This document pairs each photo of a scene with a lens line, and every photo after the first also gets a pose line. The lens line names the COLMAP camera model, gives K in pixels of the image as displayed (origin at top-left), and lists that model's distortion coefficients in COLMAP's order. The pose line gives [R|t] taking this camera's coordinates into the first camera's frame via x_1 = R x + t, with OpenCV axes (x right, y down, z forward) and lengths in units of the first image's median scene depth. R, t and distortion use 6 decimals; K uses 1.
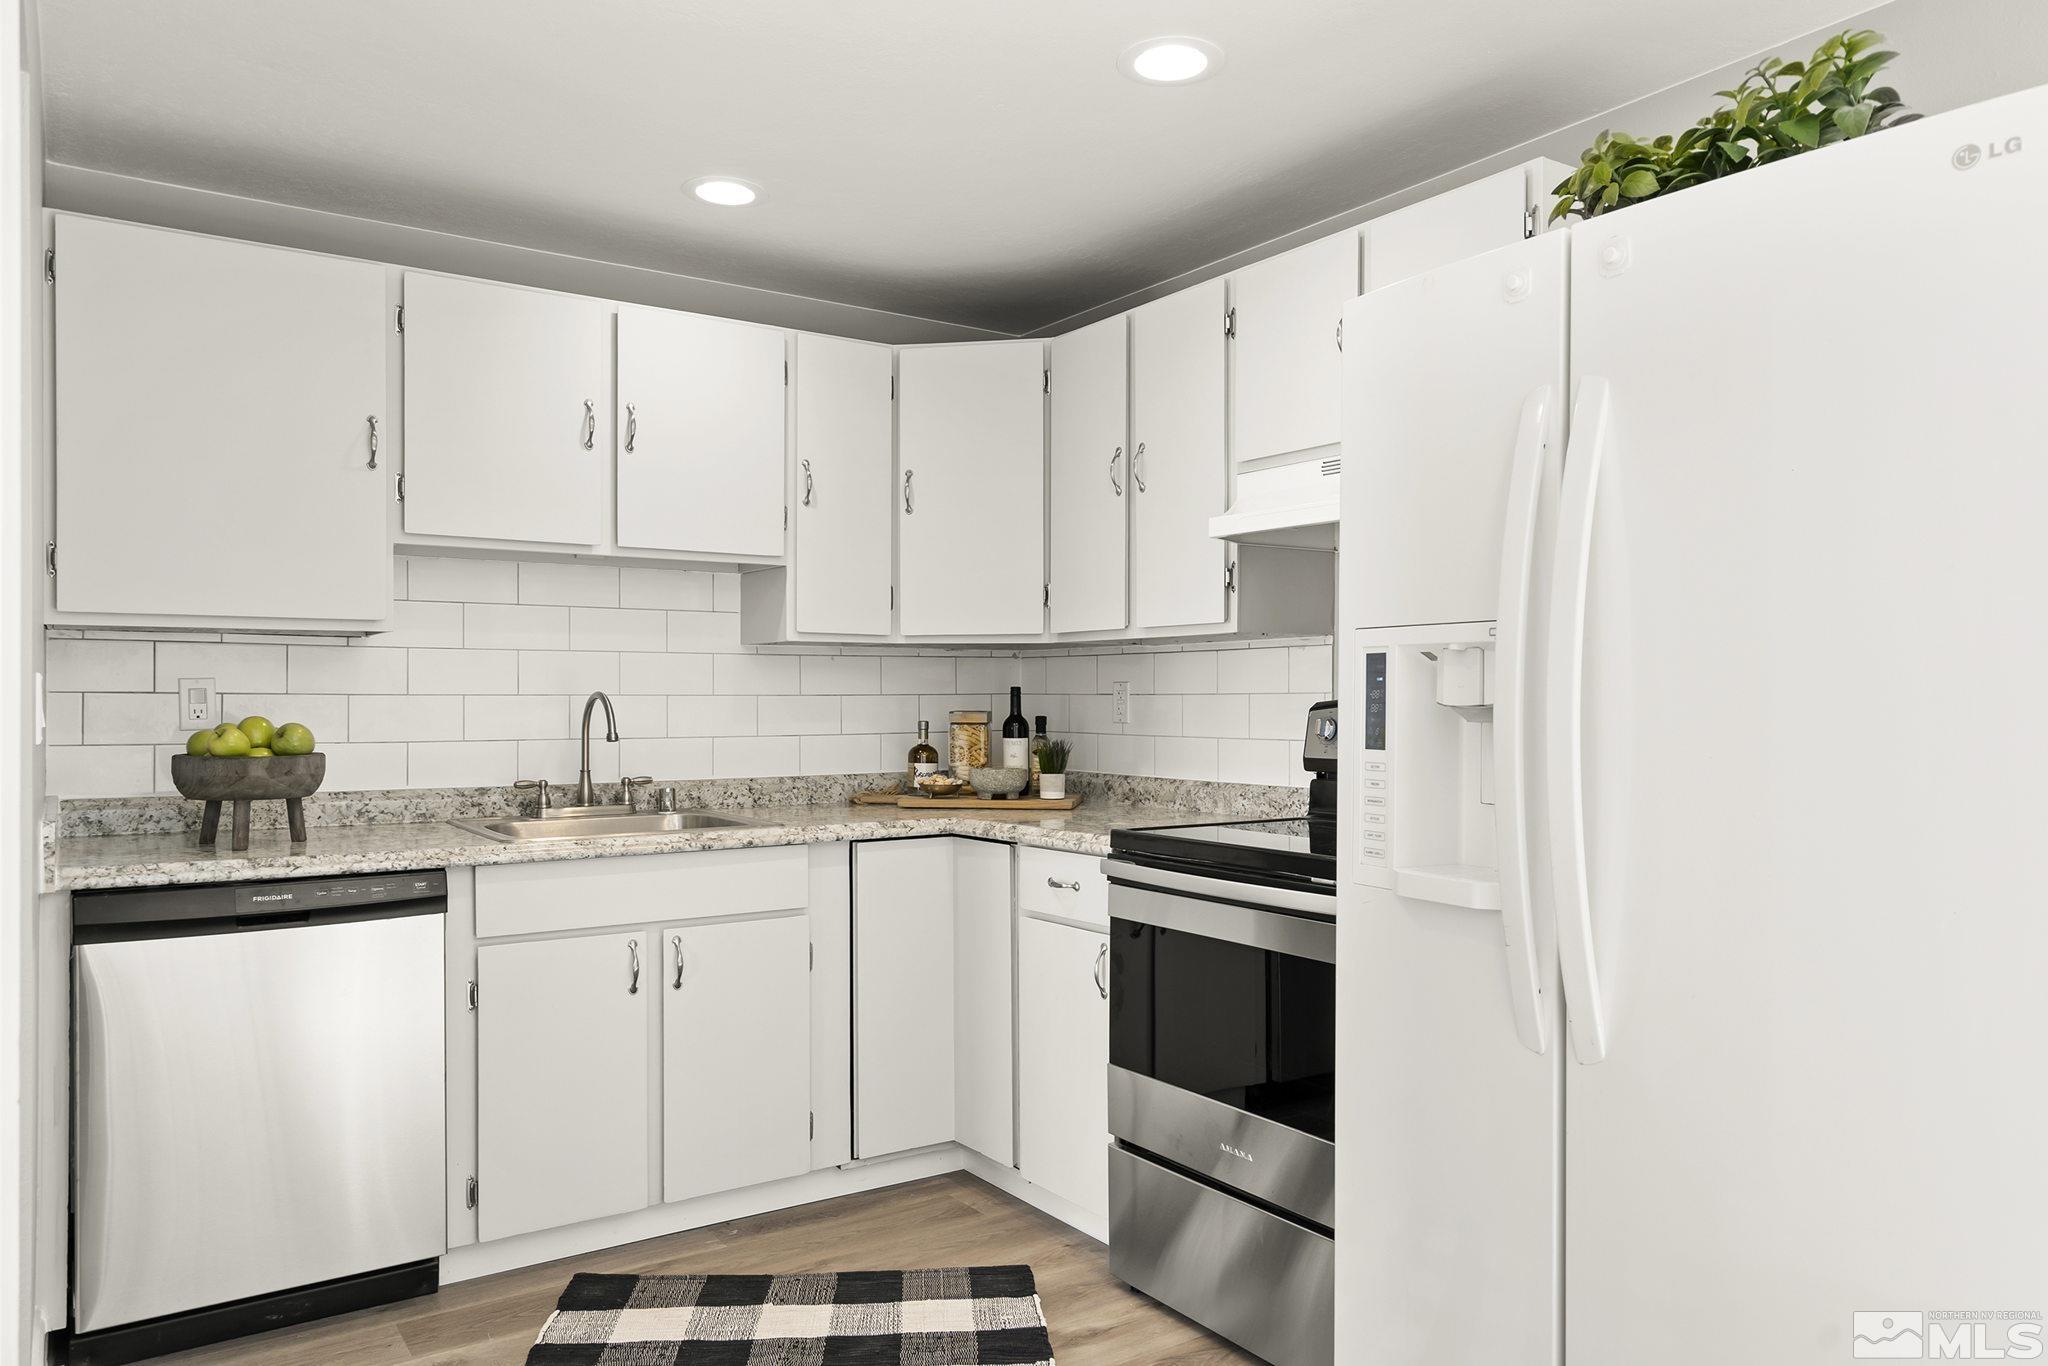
lens RADIAL K [[1387.4, 0, 1024.0], [0, 1387.4, 683.0], [0, 0, 1]] dist [0.006669, 0.003269]
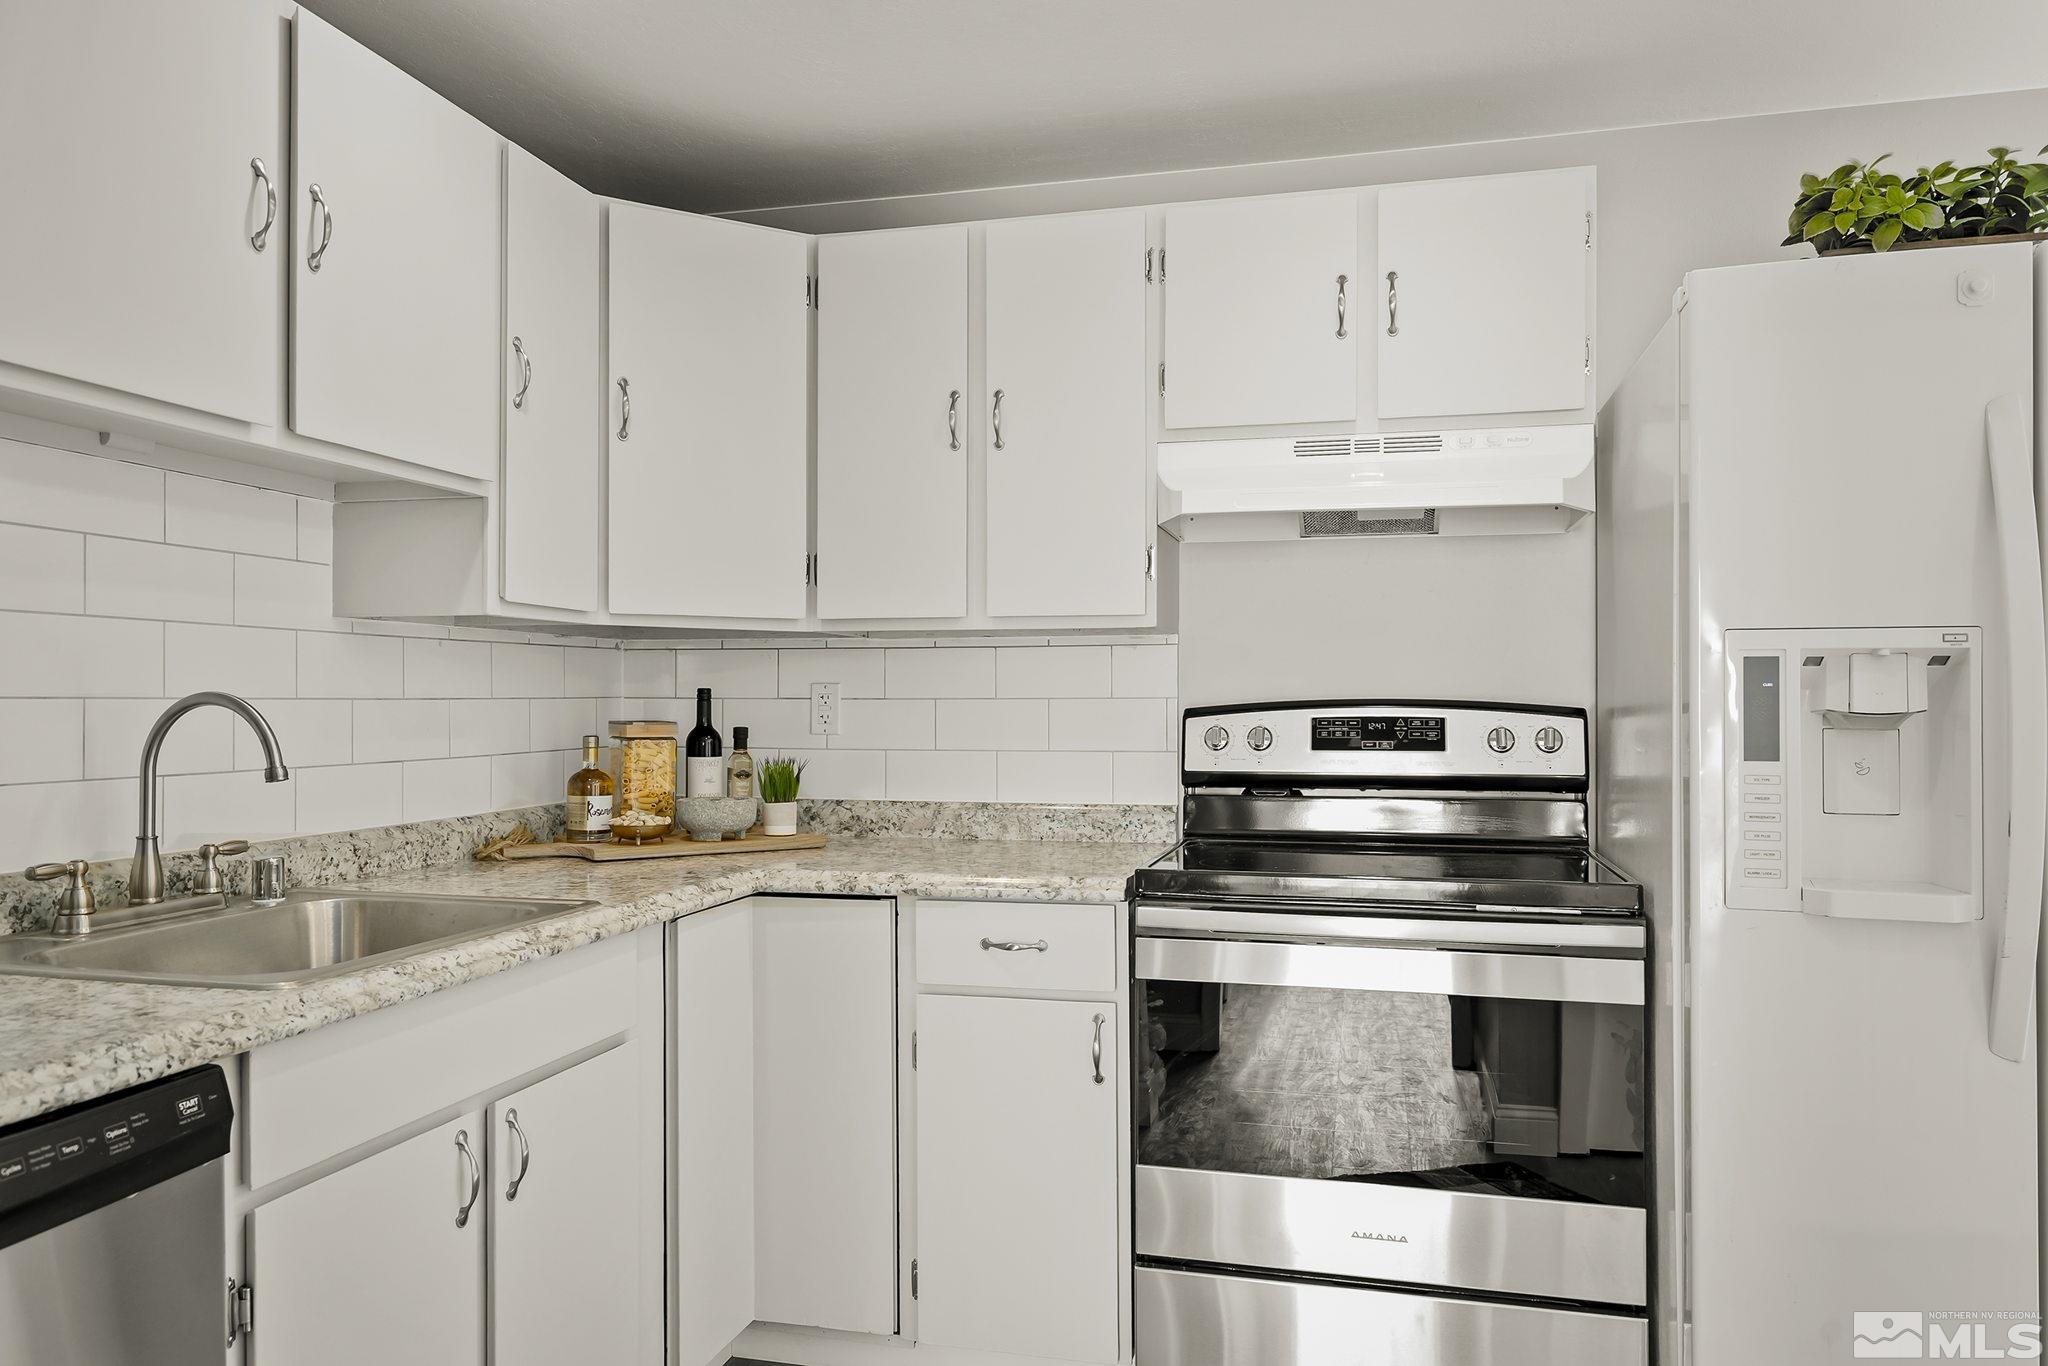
lens RADIAL K [[1387.4, 0, 1024.0], [0, 1387.4, 683.0], [0, 0, 1]] dist [0.006669, 0.003269]
pose [[0.749770, 0.010504, 0.661615, -0.393082], [-0.008505, 0.999944, -0.006237, 0.003207], [-0.661644, -0.000950, 0.749817, 0.341688]]
